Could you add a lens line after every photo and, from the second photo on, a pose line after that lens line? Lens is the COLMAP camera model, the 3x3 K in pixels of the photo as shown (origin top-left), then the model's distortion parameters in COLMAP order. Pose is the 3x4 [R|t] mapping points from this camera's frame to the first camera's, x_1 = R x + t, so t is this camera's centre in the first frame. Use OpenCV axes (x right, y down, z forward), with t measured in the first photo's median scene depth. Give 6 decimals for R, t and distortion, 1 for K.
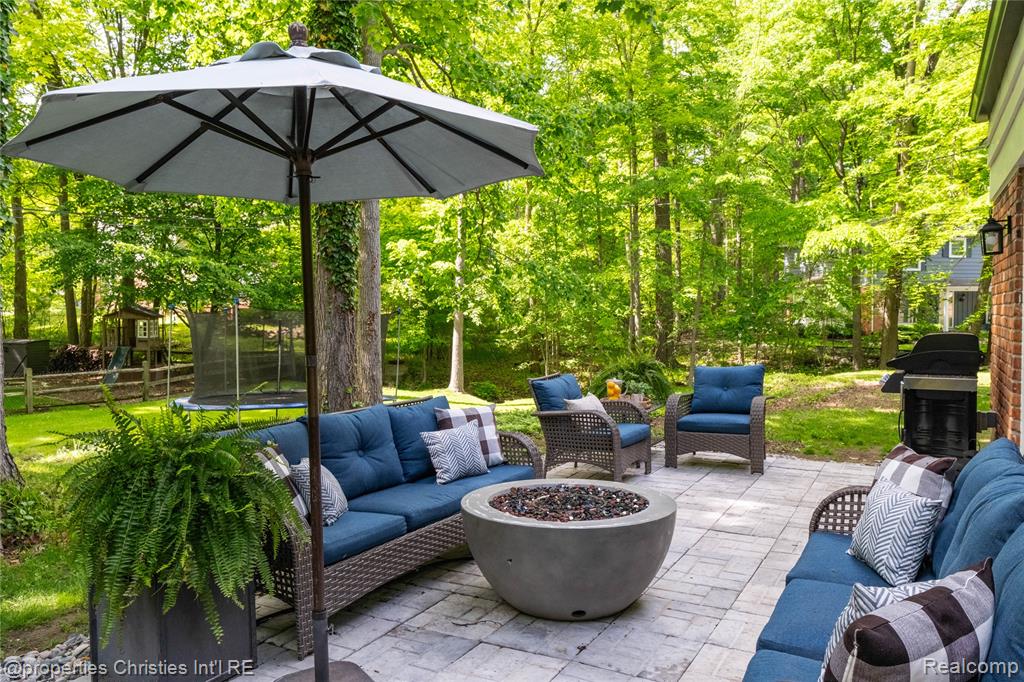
lens RADIAL K [[762.0, 0, 516.3], [0, 762.0, 339.9], [0, 0, 1]] dist [0.014579, 0.000150]
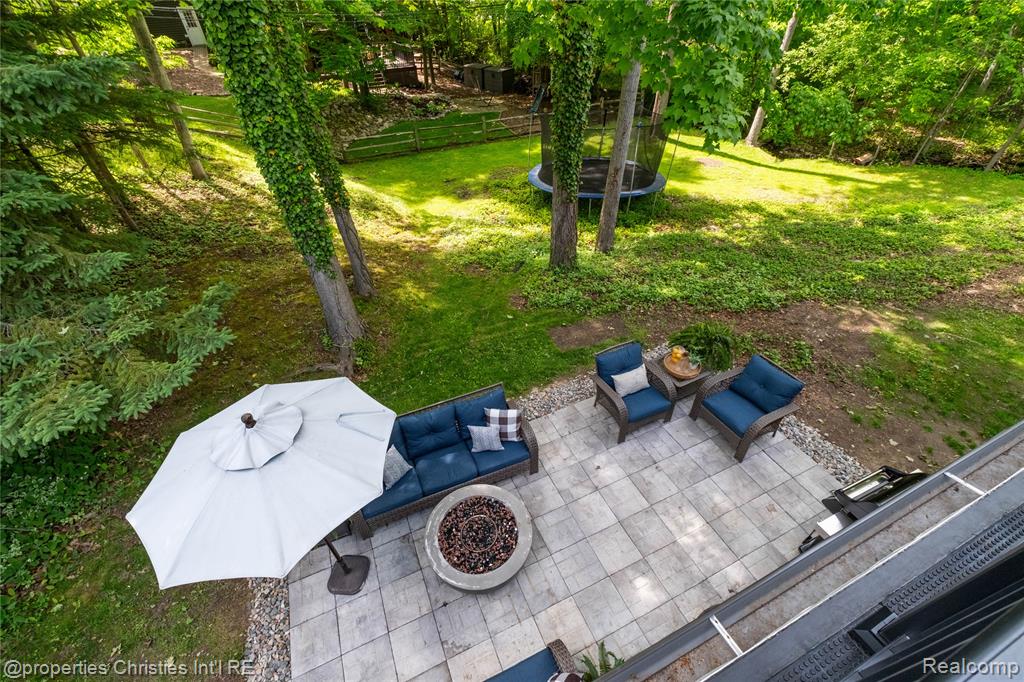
lens RADIAL K [[417.8, 0, 491.0], [0, 417.8, 345.2], [0, 0, 1]] dist [0.000878, 0.000338]
pose [[0.780010, 0.362821, -0.509849, 0.095296], [0.035522, 0.787771, 0.614943, -0.167581], [0.624759, -0.497772, 0.601581, 0.123882]]
